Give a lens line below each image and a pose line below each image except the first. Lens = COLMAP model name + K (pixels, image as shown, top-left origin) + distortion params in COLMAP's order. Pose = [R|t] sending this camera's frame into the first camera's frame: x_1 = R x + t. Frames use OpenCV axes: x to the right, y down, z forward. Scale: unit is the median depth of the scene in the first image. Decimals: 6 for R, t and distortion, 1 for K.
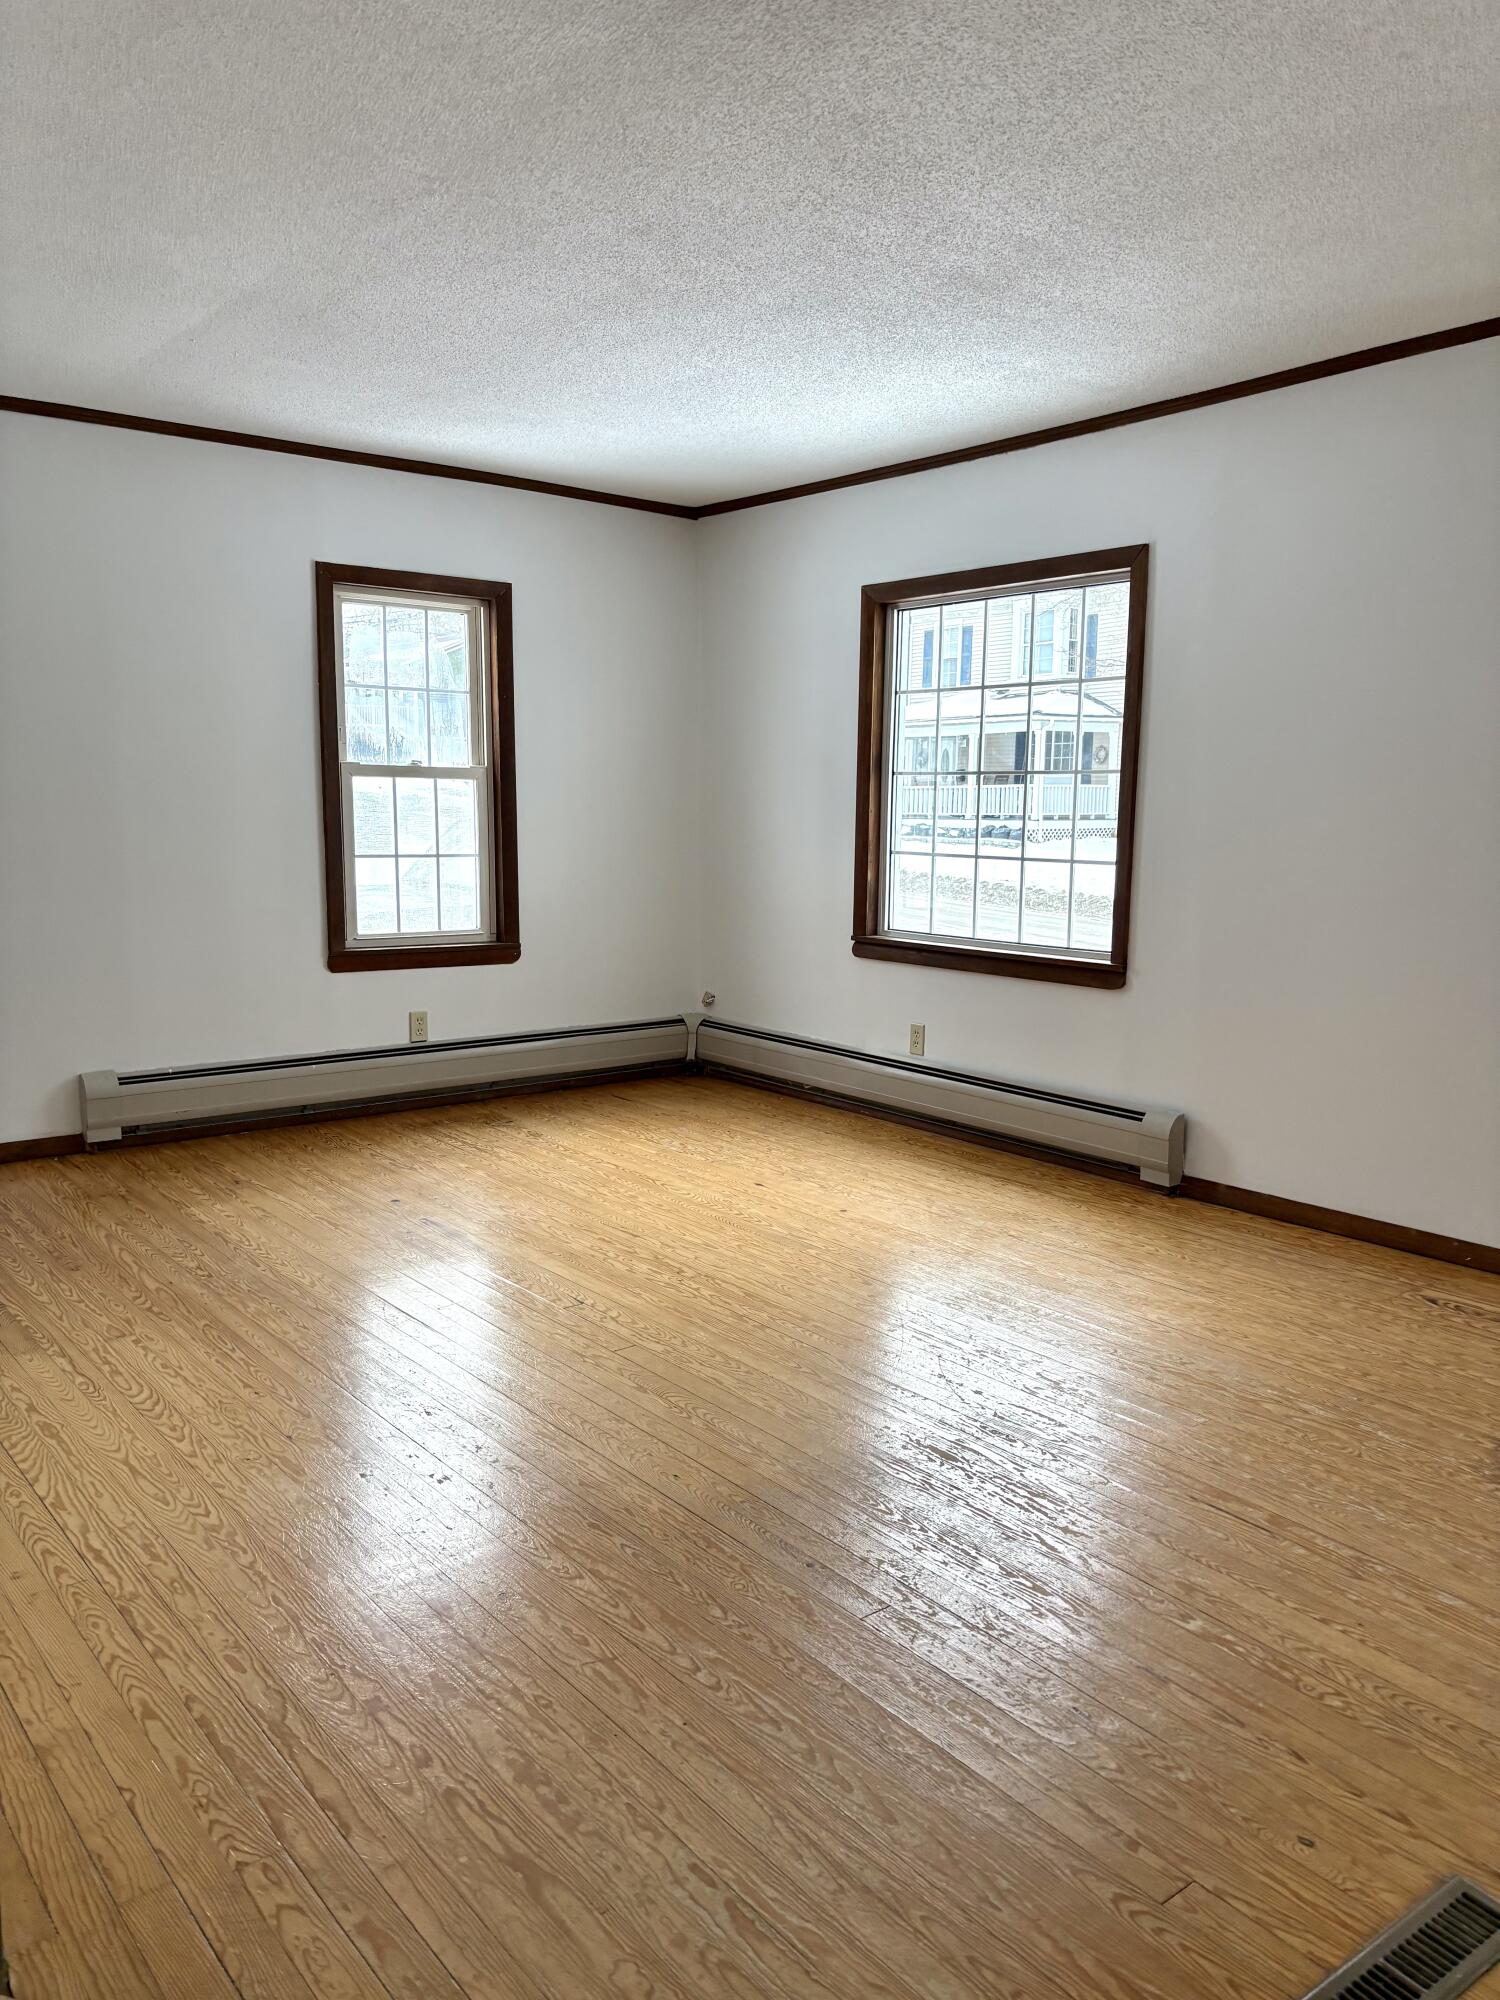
lens RADIAL K [[1523.6, 0, 757.8], [0, 1523.6, 1004.1], [0, 0, 1]] dist [0.021657, -0.024889]
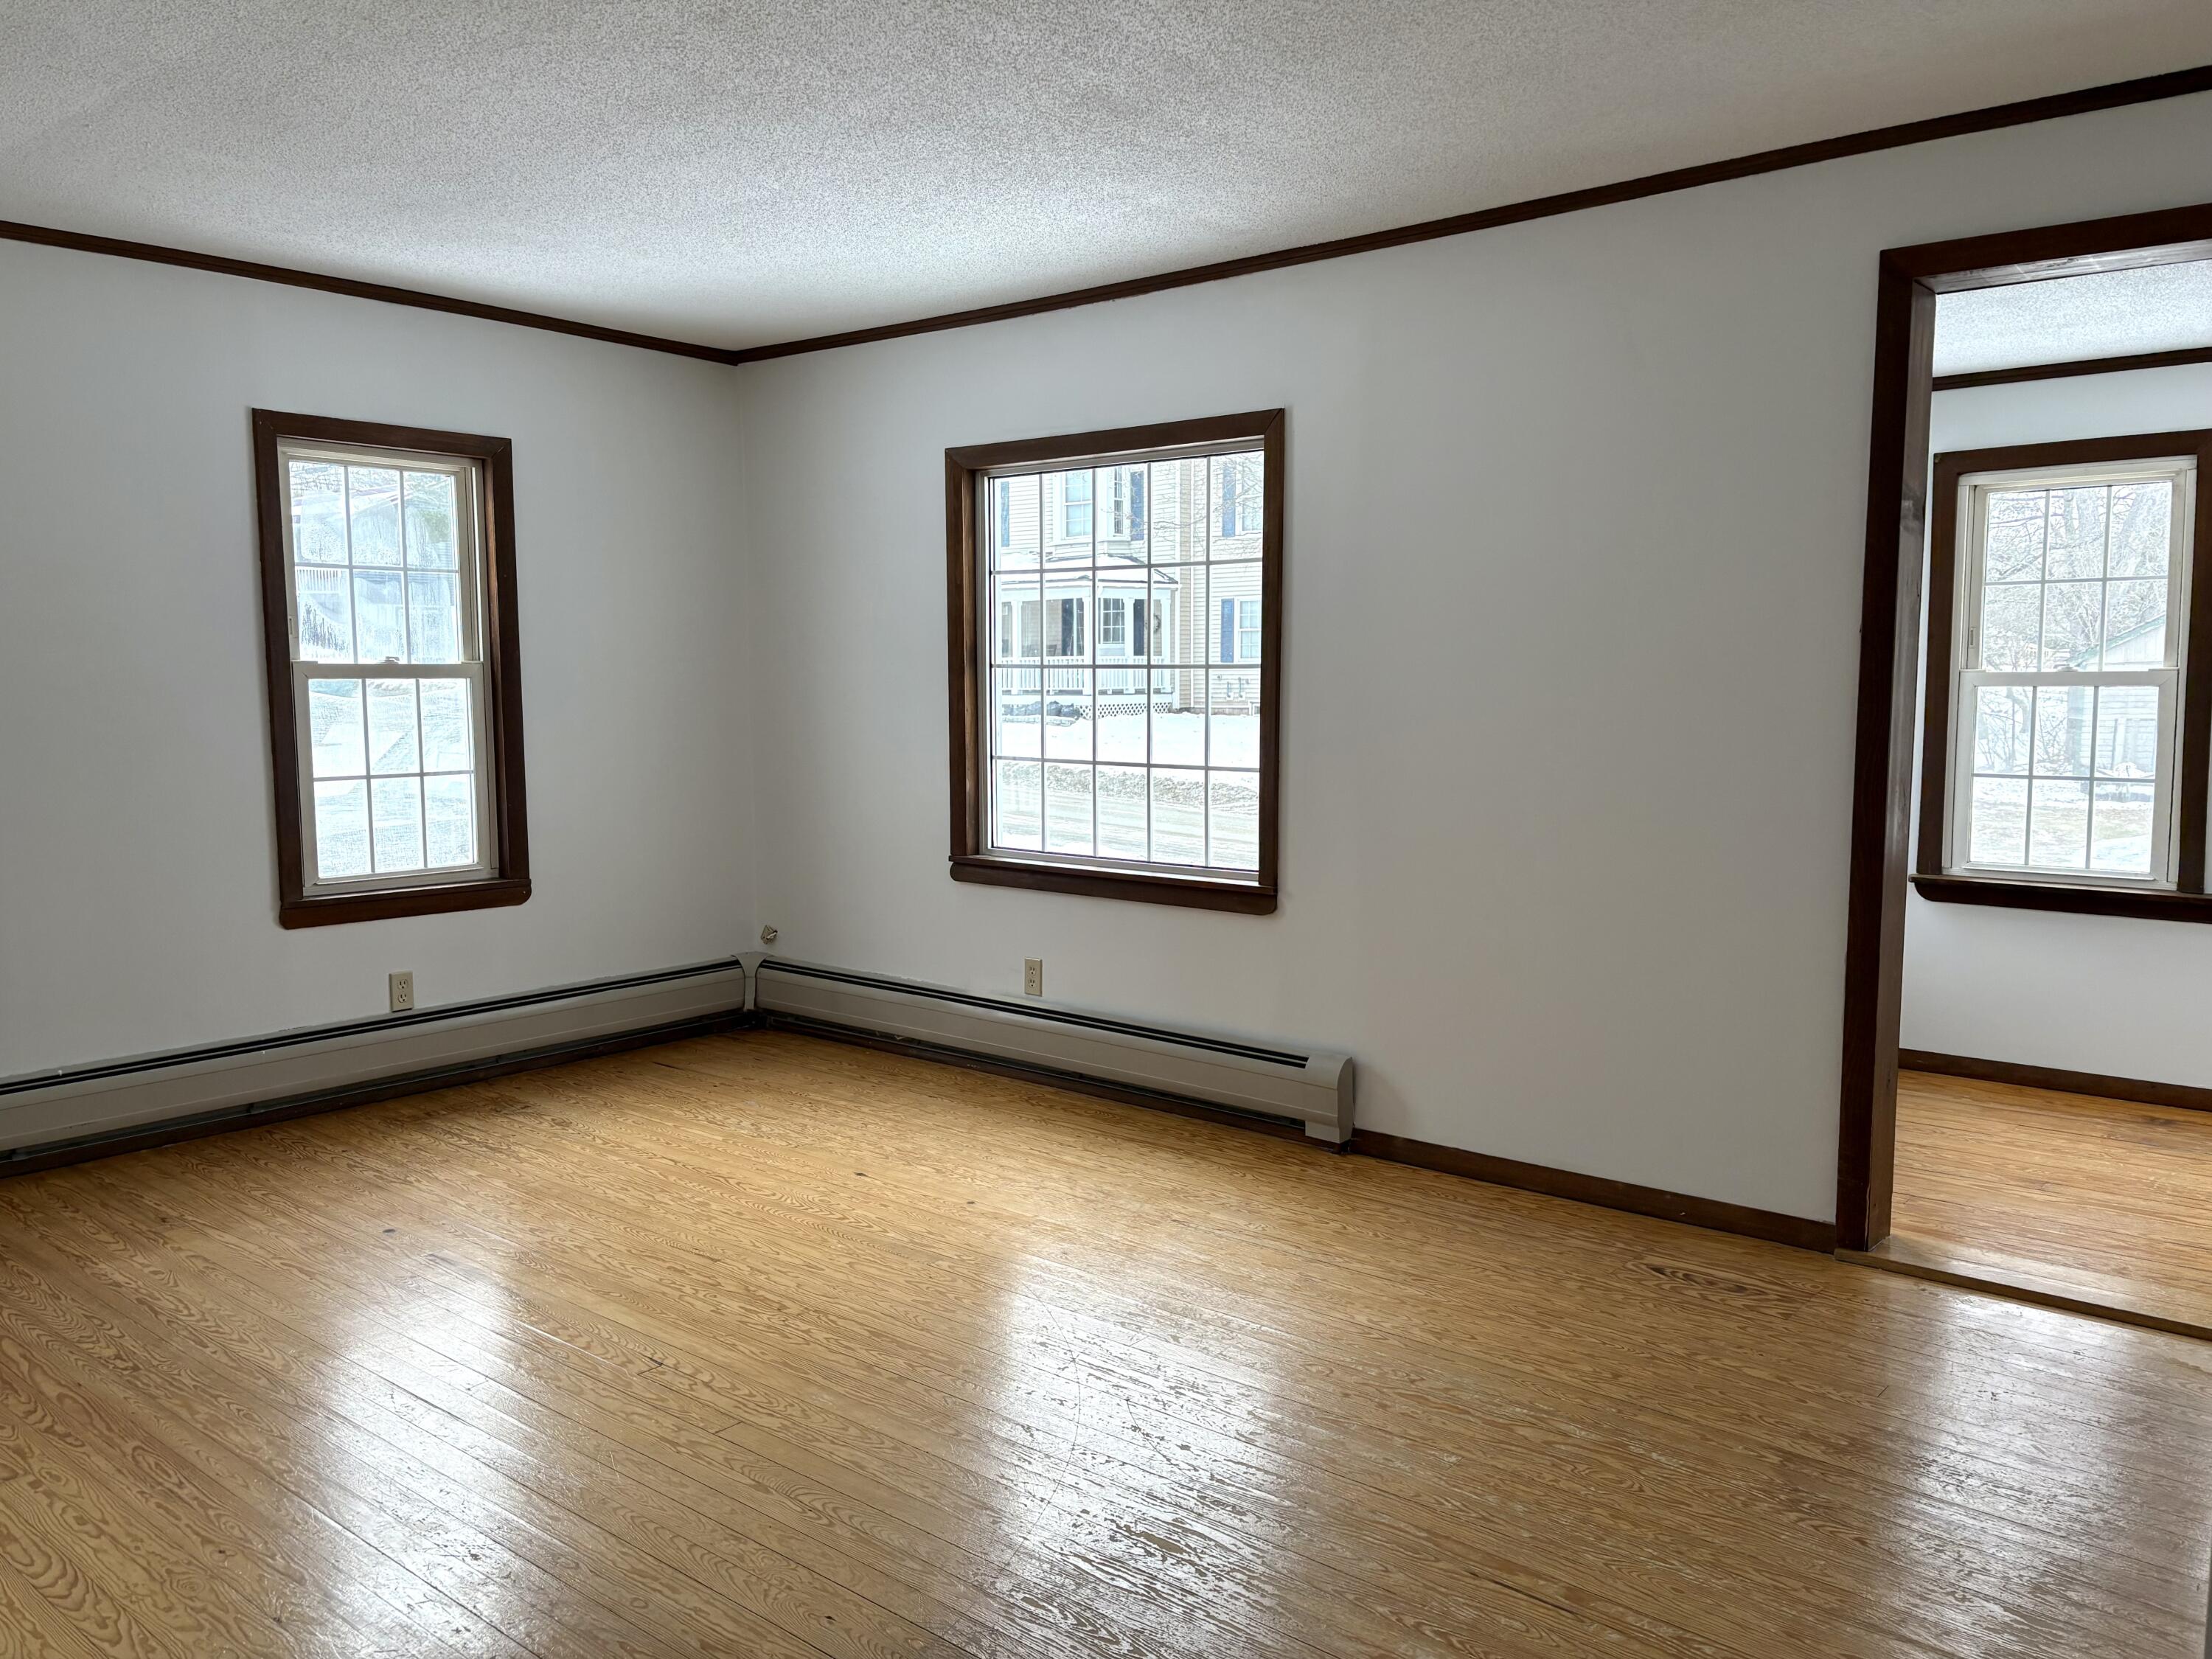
lens RADIAL K [[1685.1, 0, 1106.0], [0, 1685.1, 829.5], [0, 0, 1]] dist [0.021657, -0.024889]
pose [[0.978984, -0.032820, 0.201278, -0.048787], [0.039551, 0.998782, -0.029508, -0.036032], [-0.200064, 0.036848, 0.979090, 0.082065]]
